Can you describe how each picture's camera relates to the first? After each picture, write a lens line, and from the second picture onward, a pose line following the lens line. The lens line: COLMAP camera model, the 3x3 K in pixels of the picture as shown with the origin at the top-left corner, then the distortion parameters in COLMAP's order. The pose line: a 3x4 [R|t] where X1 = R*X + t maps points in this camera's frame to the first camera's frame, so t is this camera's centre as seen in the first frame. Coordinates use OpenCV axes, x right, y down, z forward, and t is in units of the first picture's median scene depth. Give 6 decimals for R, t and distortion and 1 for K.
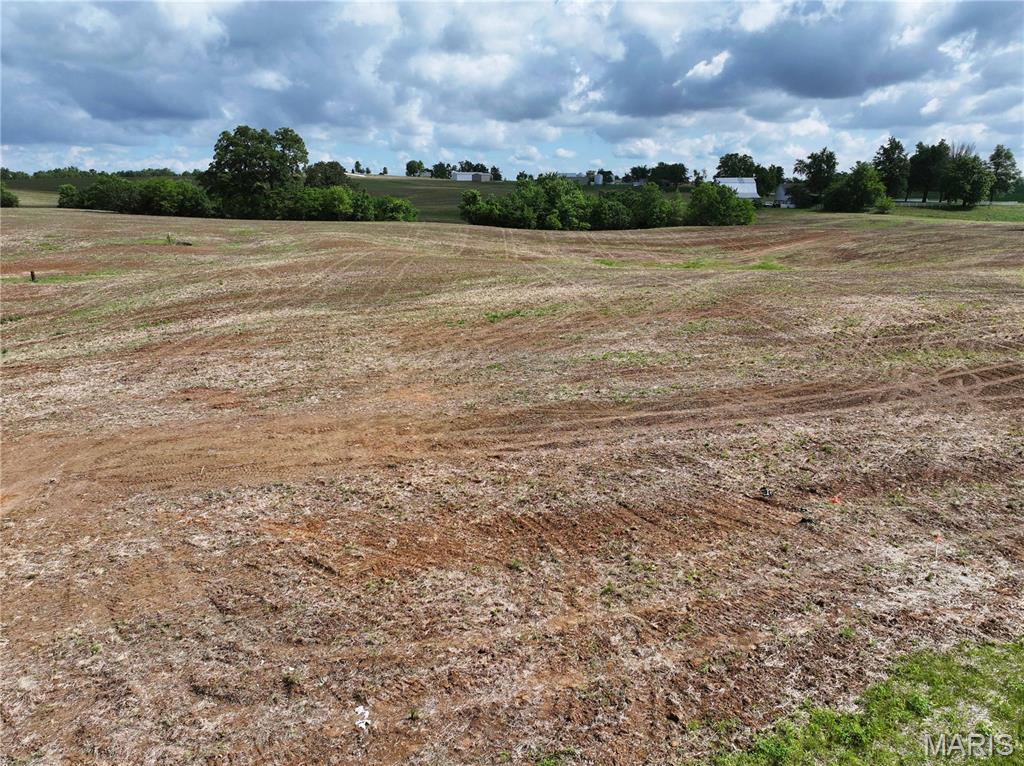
lens RADIAL K [[719.9, 0, 514.5], [0, 719.9, 382.8], [0, 0, 1]] dist [-0.004110, 0.020286]
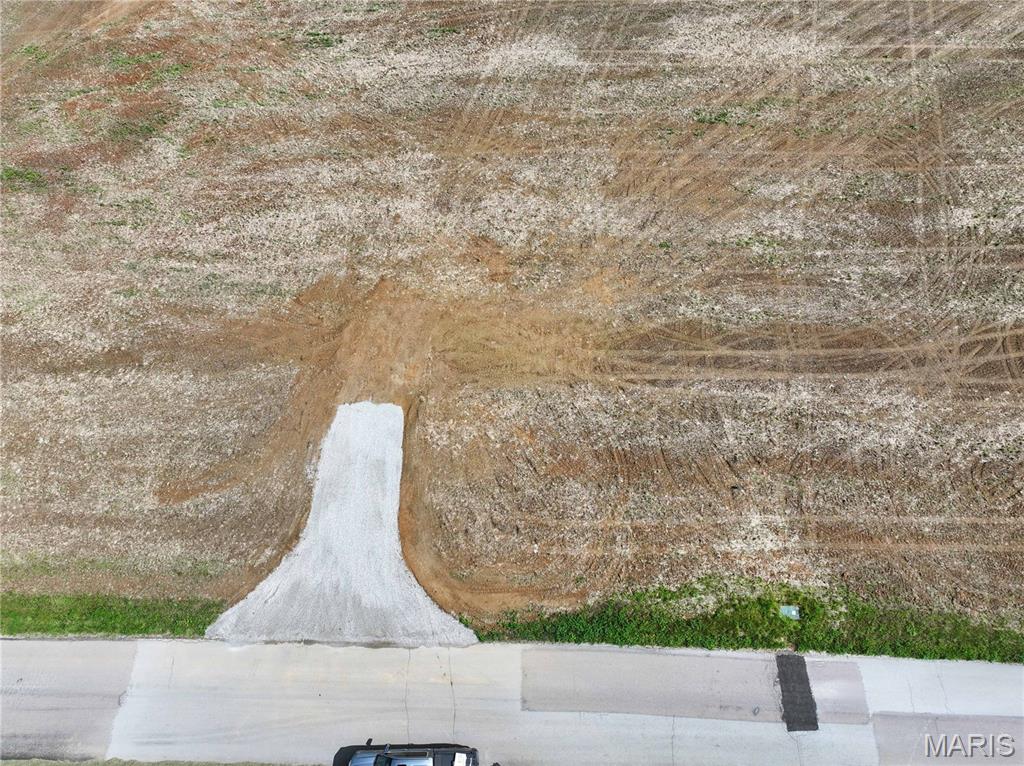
lens RADIAL K [[719.9, 0, 516.2], [0, 719.9, 382.1], [0, 0, 1]] dist [-0.004110, 0.020286]
pose [[0.939017, 0.307825, -0.153267, -0.001770], [-0.090731, 0.651706, 0.753026, -0.958202], [0.331685, -0.693198, 0.639892, -0.265289]]
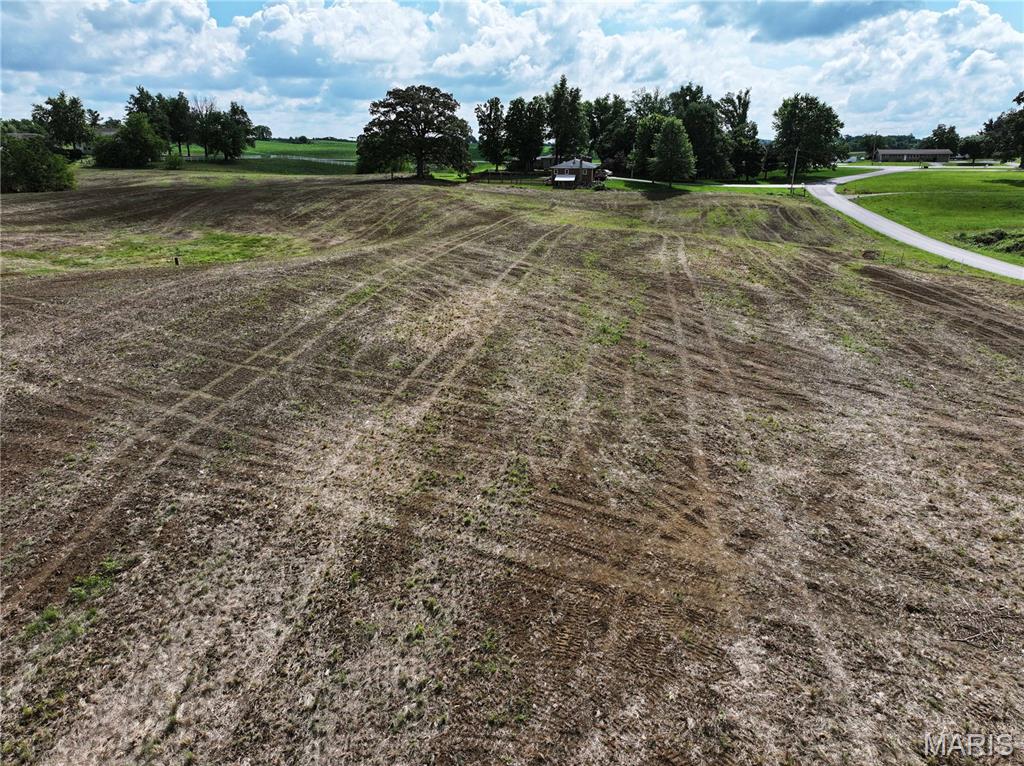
lens RADIAL K [[719.9, 0, 520.9], [0, 719.9, 387.5], [0, 0, 1]] dist [-0.004110, 0.020286]
pose [[0.476252, -0.280491, 0.833372, -0.983295], [0.222222, 0.955386, 0.194563, -0.293701], [-0.850765, 0.092532, 0.517336, 0.969707]]
